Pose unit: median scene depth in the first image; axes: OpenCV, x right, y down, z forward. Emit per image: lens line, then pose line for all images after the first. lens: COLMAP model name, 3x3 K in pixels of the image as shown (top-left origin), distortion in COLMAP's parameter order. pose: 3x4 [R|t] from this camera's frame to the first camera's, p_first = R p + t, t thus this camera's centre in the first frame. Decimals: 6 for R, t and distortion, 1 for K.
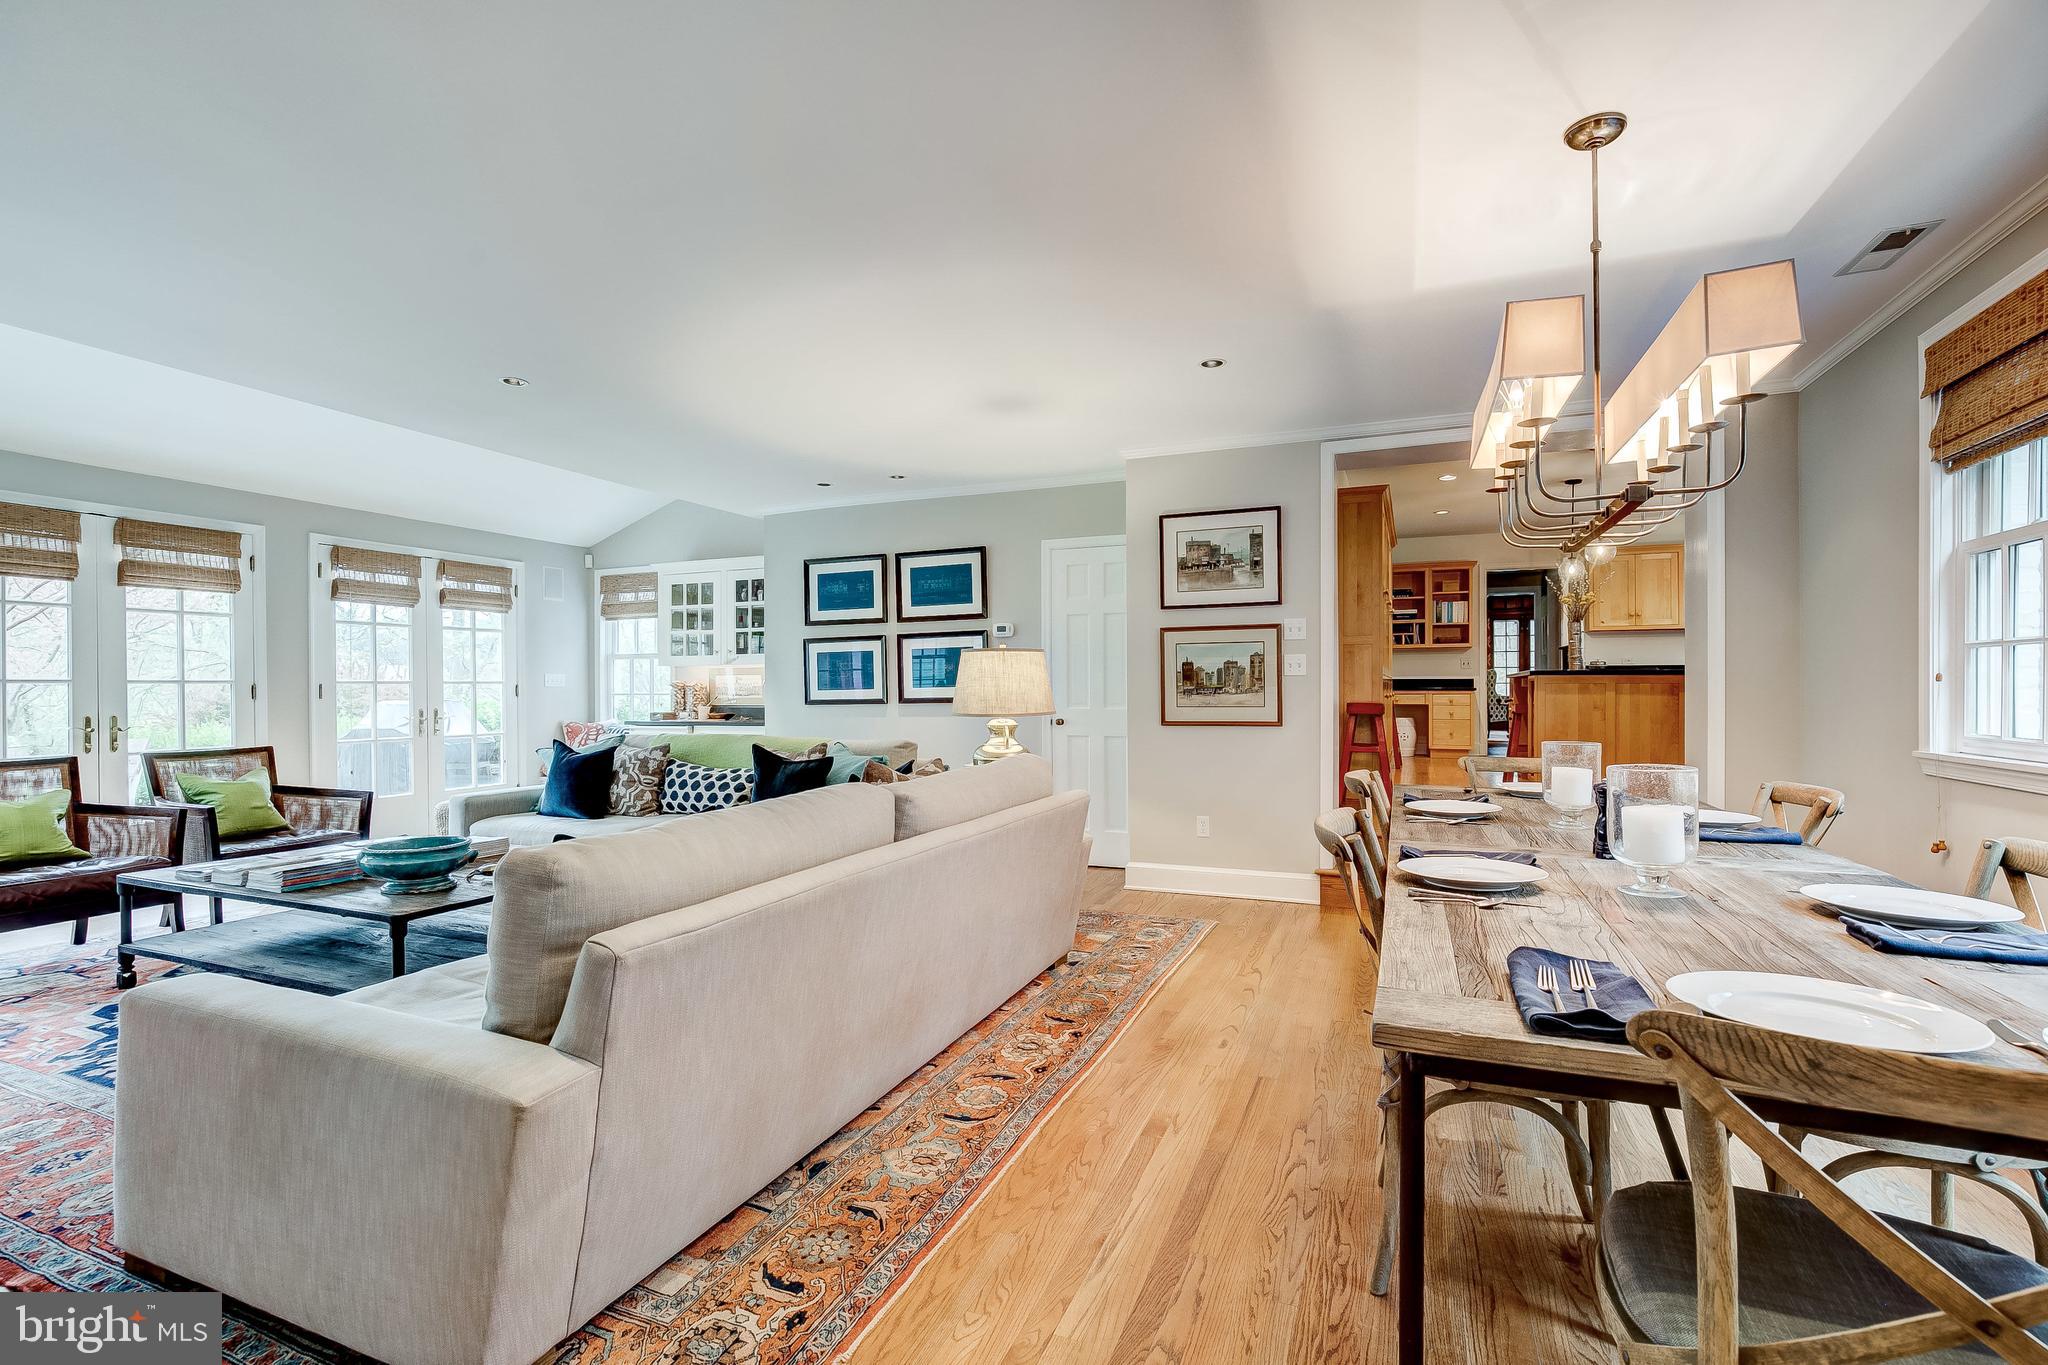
lens RADIAL K [[928.8, 0, 1025.7], [0, 928.8, 693.7], [0, 0, 1]] dist [-0.013779, 0.000302]
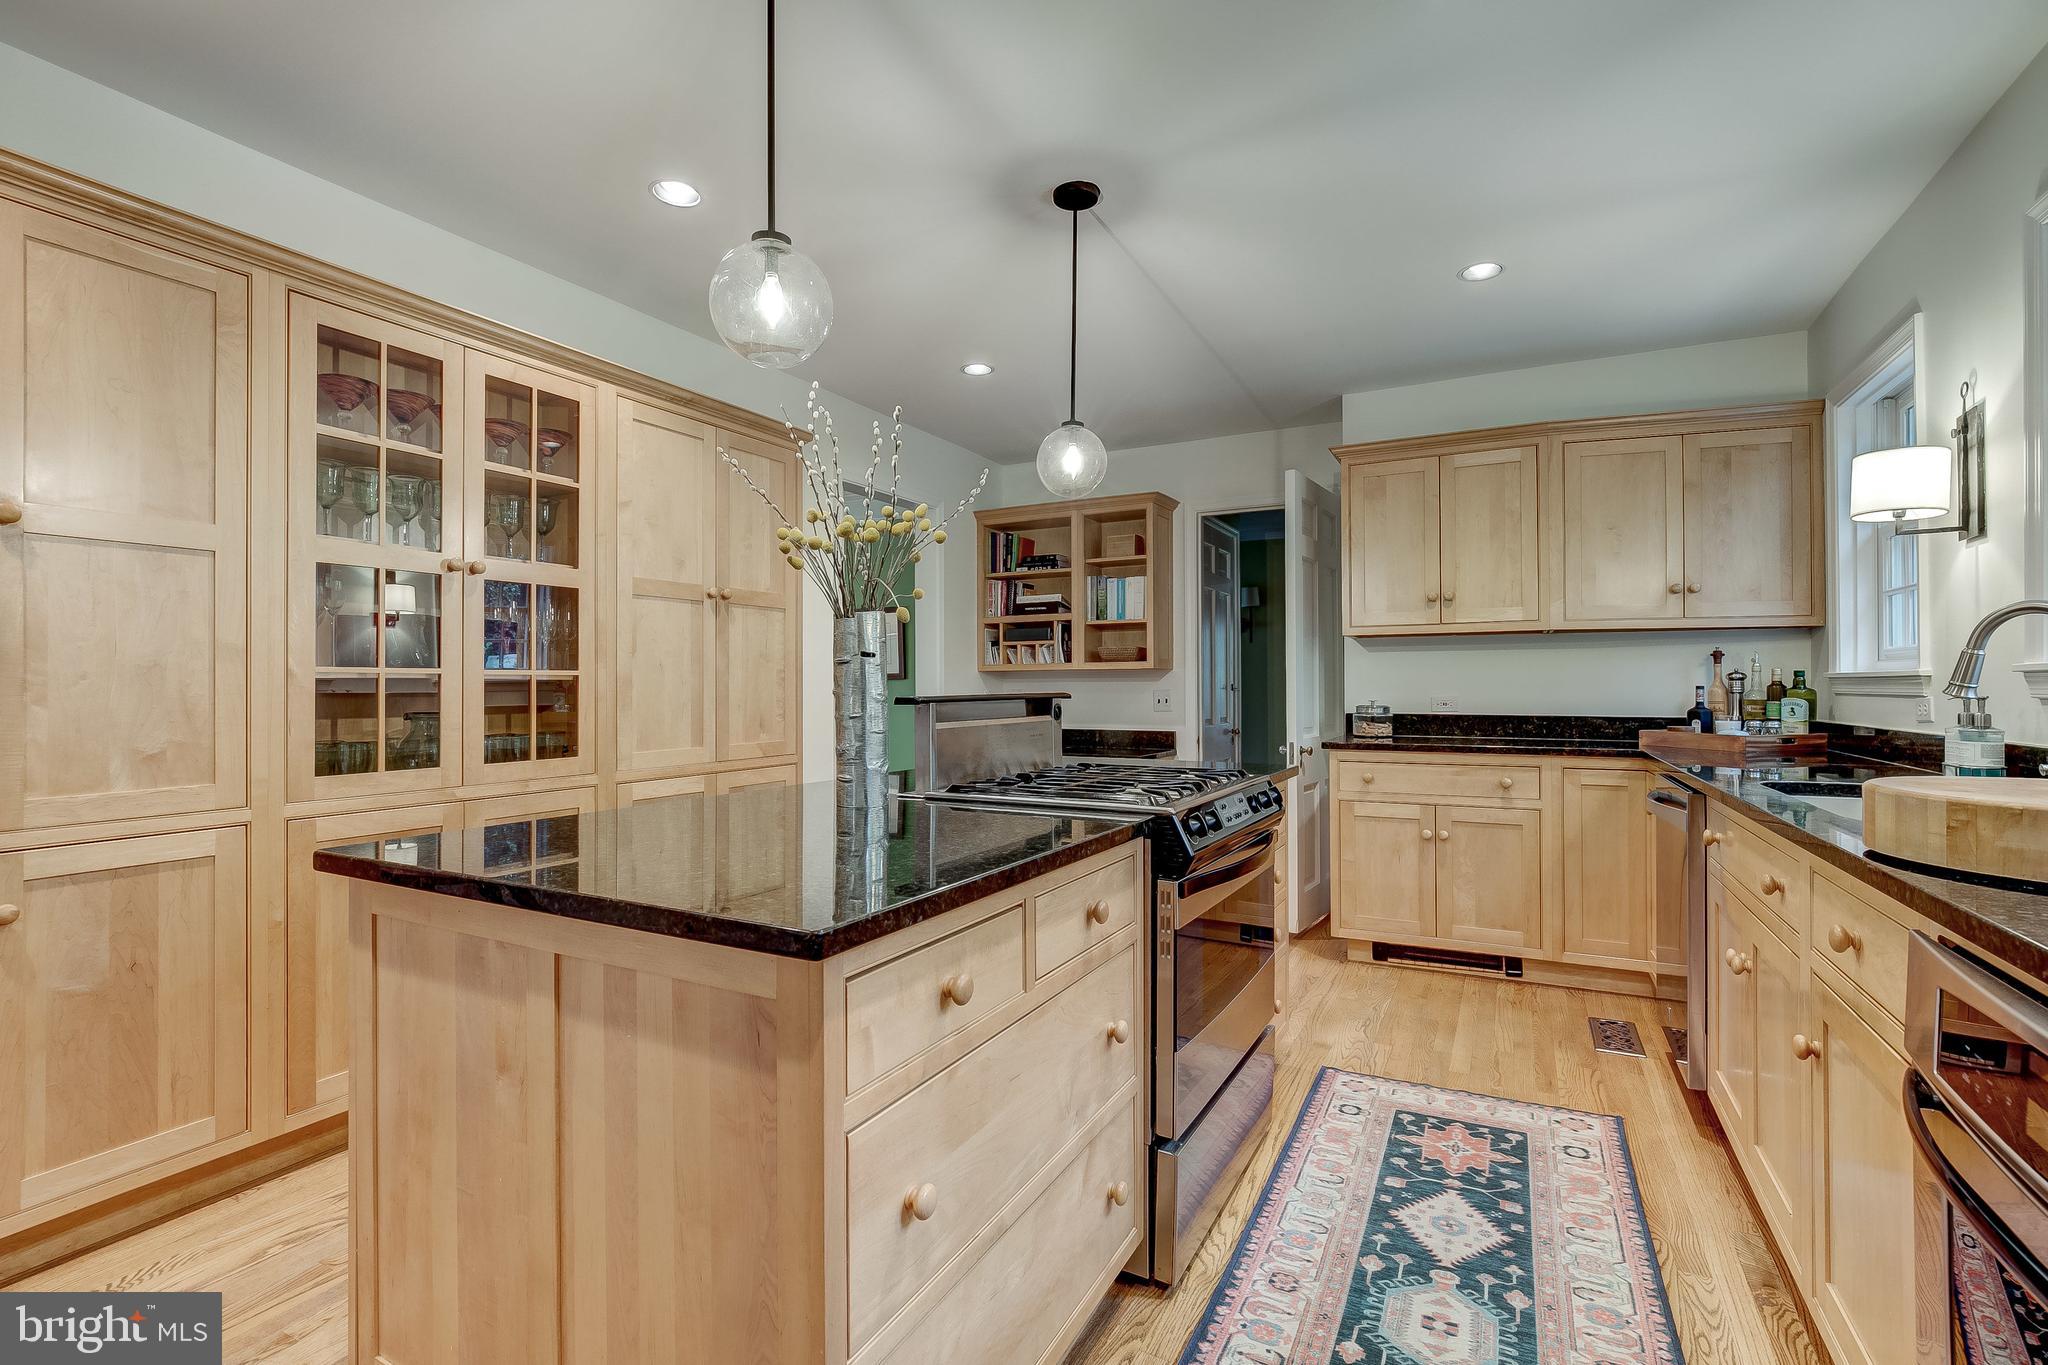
lens RADIAL K [[928.8, 0, 1023.3], [0, 928.8, 682.1], [0, 0, 1]] dist [-0.013779, 0.000302]
pose [[0.995887, 0.002143, -0.090576, 0.453458], [-0.003080, 0.999943, -0.010203, -0.038034], [0.090549, 0.010440, 0.995837, 0.501799]]
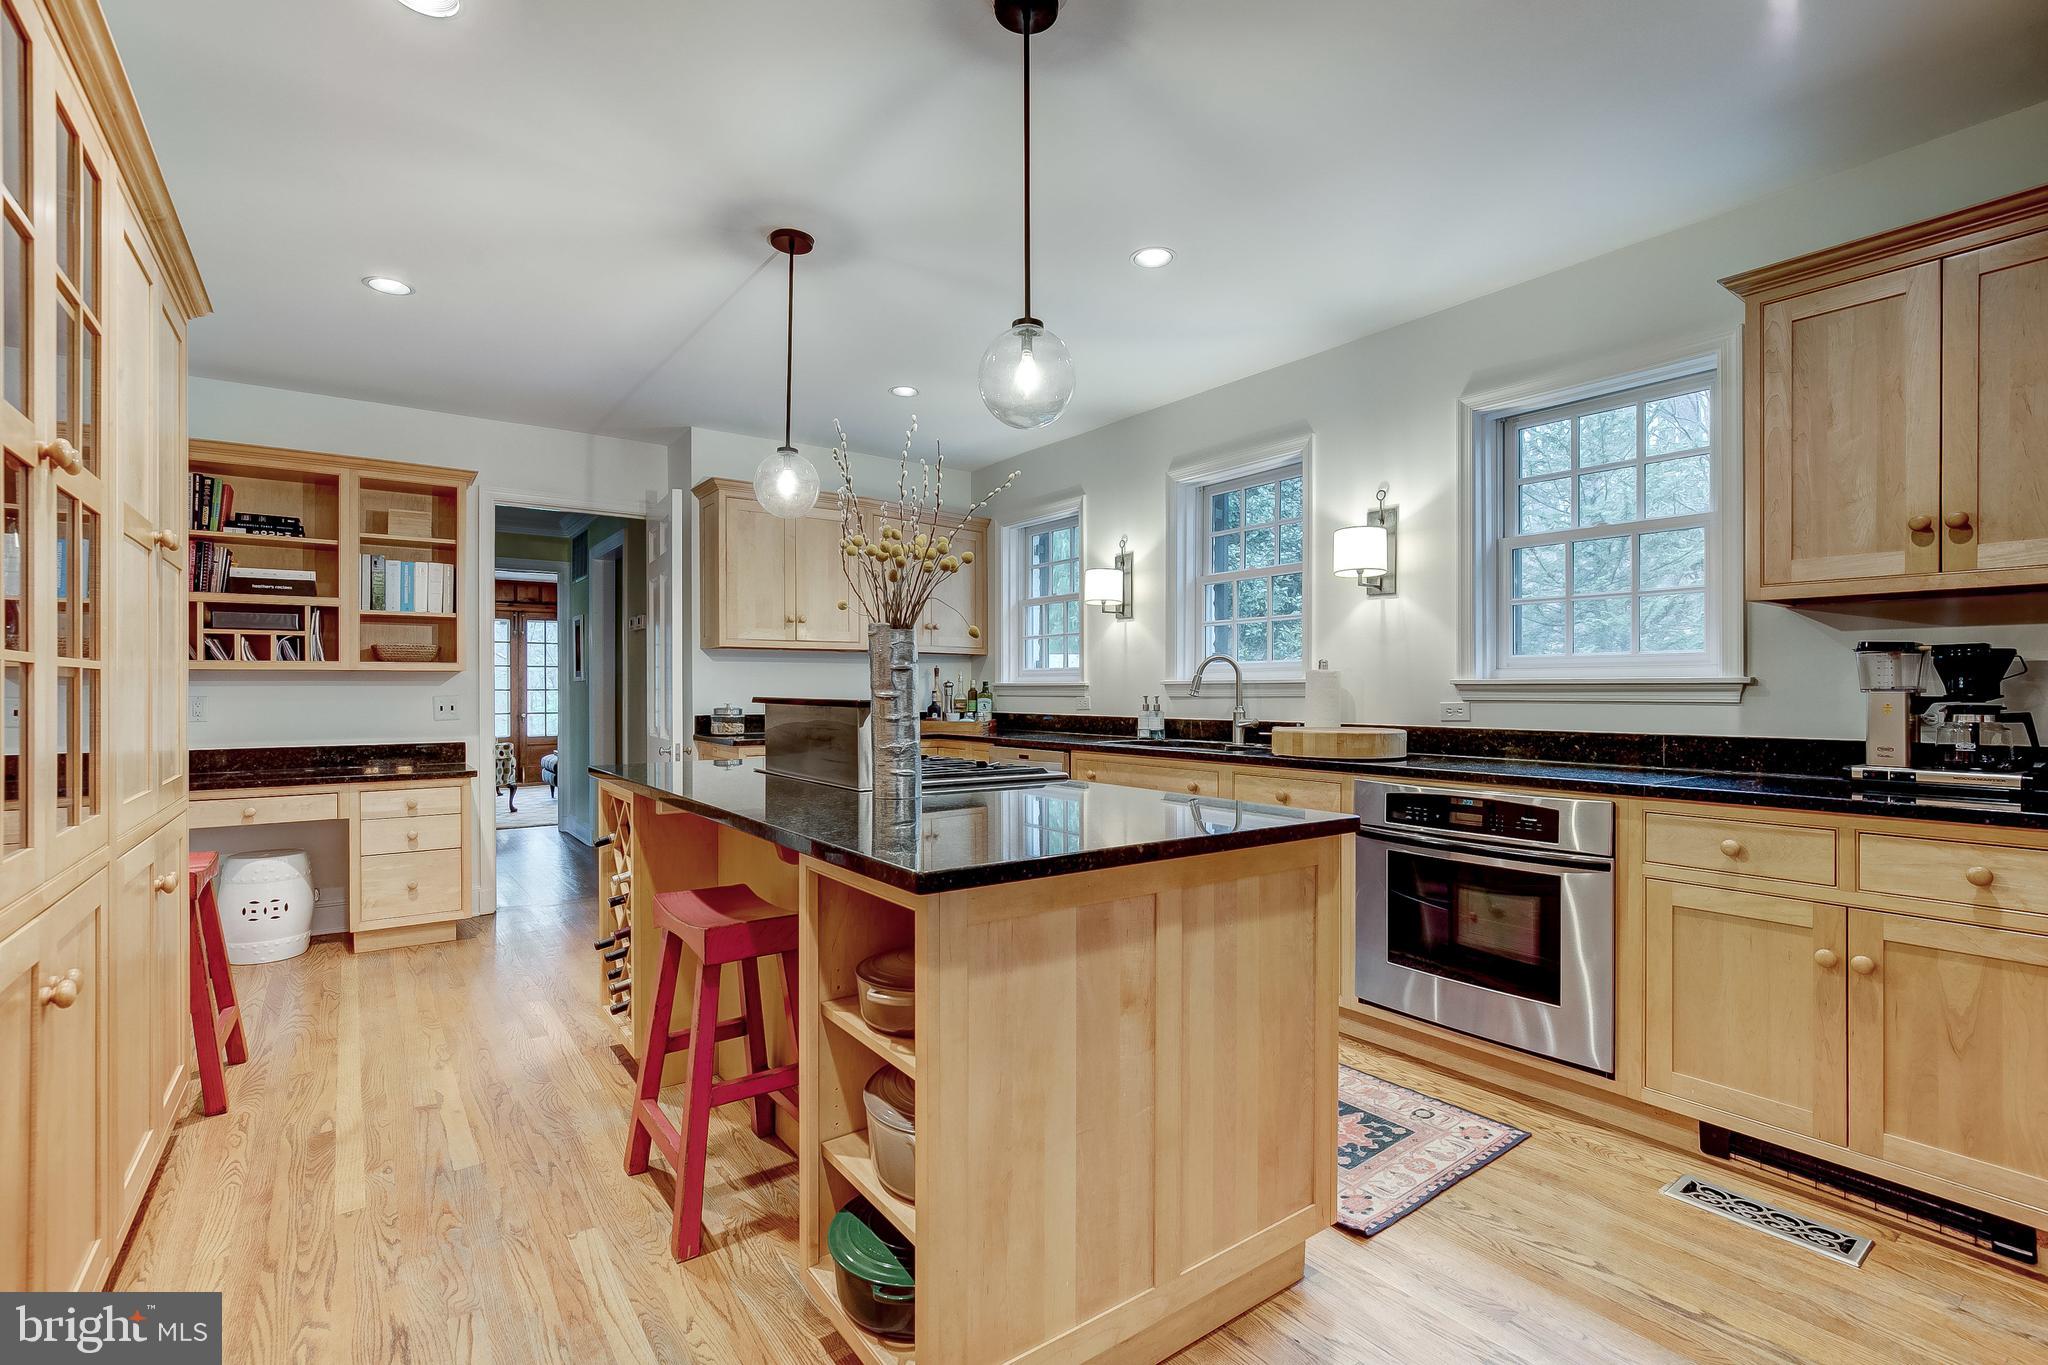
lens RADIAL K [[928.8, 0, 1027.5], [0, 928.8, 693.5], [0, 0, 1]] dist [-0.013779, 0.000302]
pose [[0.513645, 0.000582, 0.858002, 0.246868], [0.003444, 0.999990, -0.002740, -0.037917], [-0.857996, 0.004362, 0.513638, 0.551352]]
